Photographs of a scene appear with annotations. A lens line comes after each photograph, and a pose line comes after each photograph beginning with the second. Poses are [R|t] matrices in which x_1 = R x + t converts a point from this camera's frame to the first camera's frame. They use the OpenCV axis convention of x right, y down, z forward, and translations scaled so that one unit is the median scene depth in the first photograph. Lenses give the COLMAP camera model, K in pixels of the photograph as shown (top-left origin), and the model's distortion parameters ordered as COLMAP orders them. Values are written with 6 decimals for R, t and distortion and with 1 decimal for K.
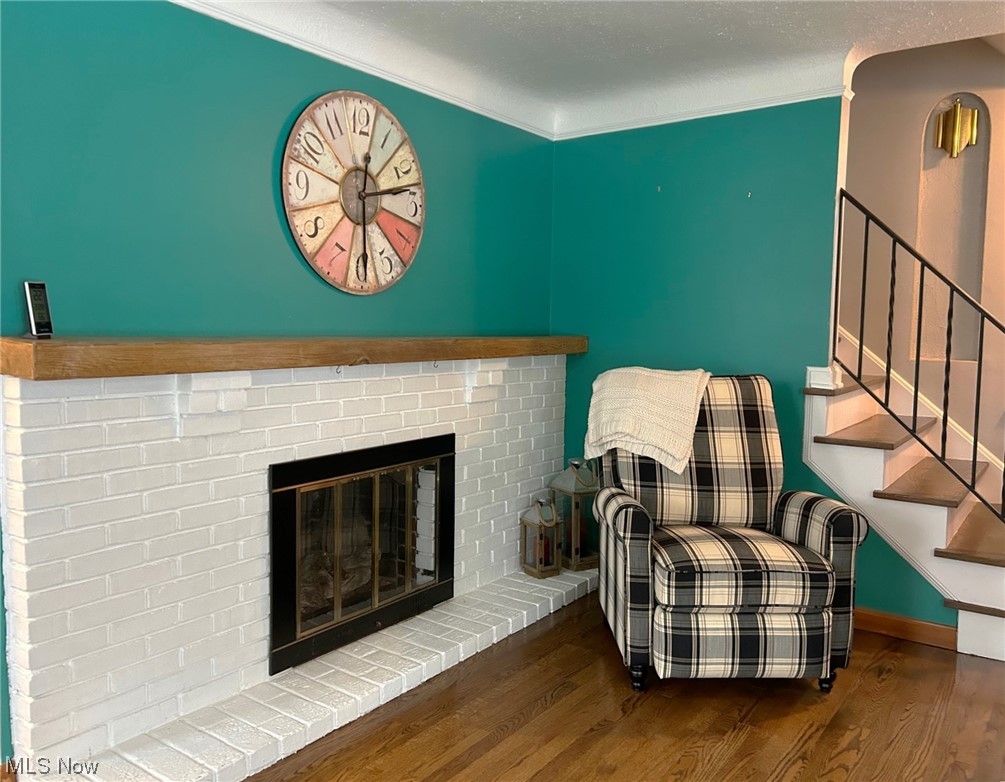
lens RADIAL K [[802.2, 0, 499.5], [0, 802.2, 394.1], [0, 0, 1]] dist [0.024514, -0.015245]
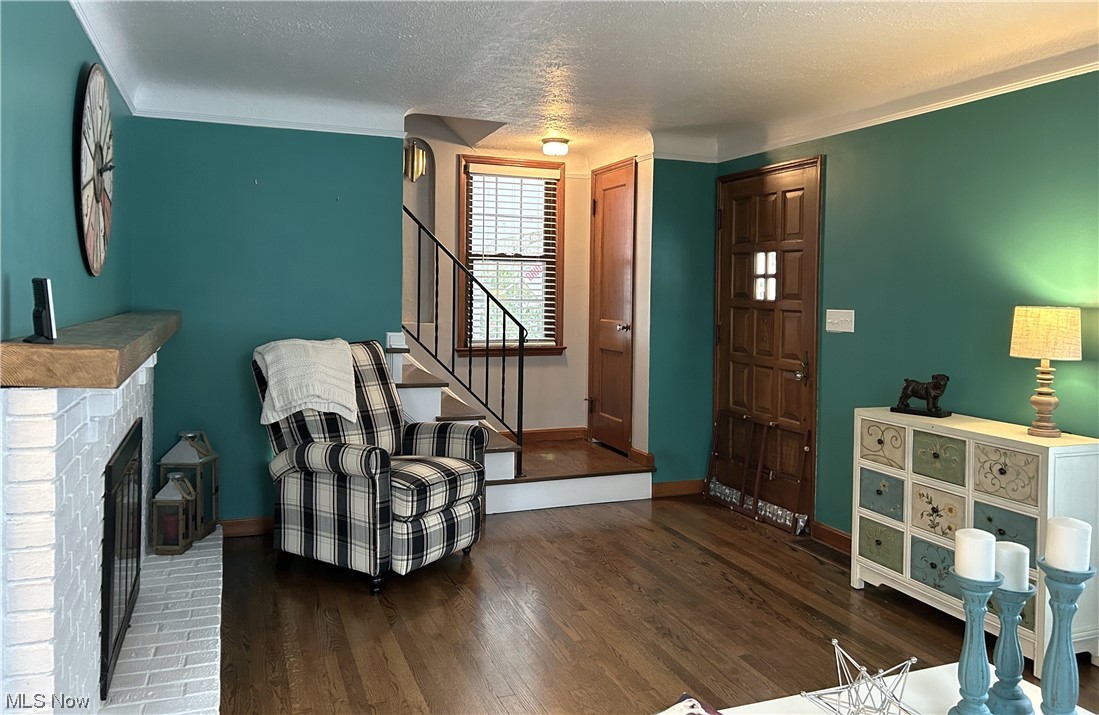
lens RADIAL K [[833.0, 0, 545.6], [0, 833.0, 302.1], [0, 0, 1]] dist [0.036734, -0.032346]
pose [[0.532706, -0.014623, 0.846174, -0.739518], [0.063965, 0.997686, -0.023028, -0.040905], [-0.843880, 0.066392, 0.532409, 0.041346]]
